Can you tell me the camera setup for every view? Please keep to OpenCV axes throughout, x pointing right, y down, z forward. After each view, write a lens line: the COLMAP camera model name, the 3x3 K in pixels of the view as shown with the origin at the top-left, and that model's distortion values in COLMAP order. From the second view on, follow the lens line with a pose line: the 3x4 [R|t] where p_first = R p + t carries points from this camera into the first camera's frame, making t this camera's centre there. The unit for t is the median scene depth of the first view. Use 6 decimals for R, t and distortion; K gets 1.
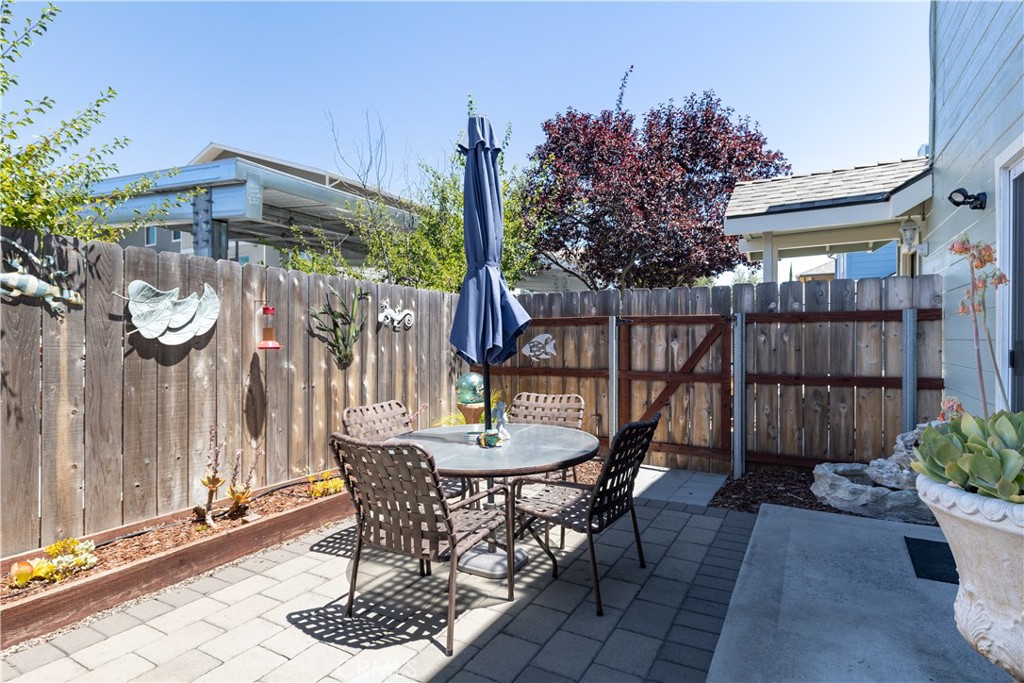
lens RADIAL K [[520.2, 0, 542.1], [0, 520.2, 338.2], [0, 0, 1]] dist [-0.000044, -0.000764]
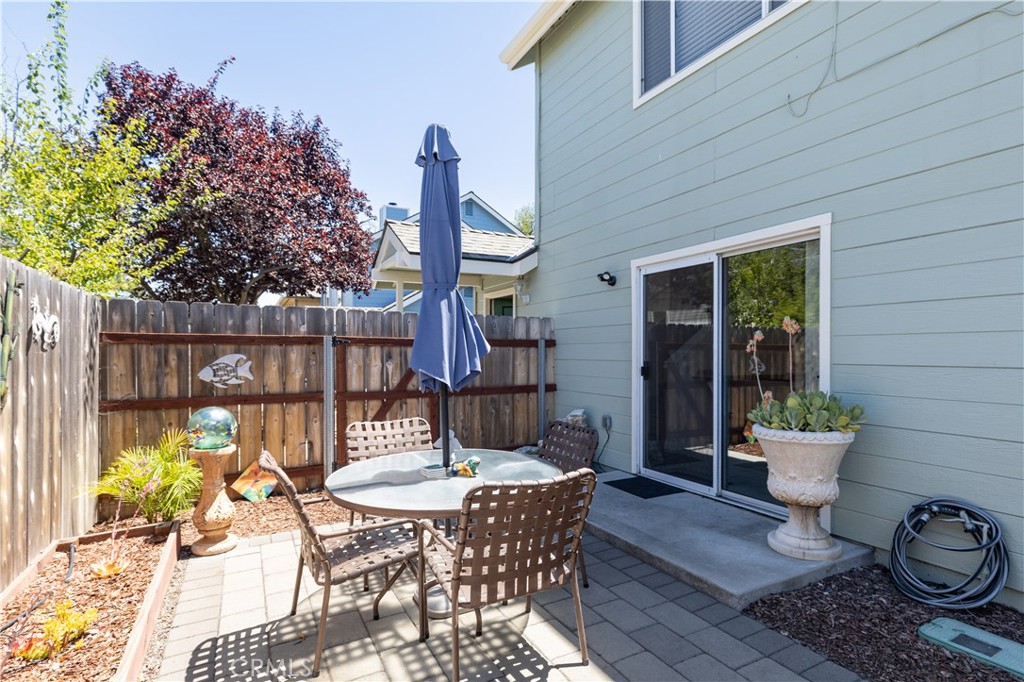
lens RADIAL K [[493.3, 0, 512.2], [0, 493.3, 351.2], [0, 0, 1]] dist [0.011453, -0.000447]
pose [[0.555315, 0.007568, 0.831606, -0.456789], [-0.002272, 0.999969, -0.007583, -0.008956], [-0.831637, 0.002321, 0.555315, 0.231969]]
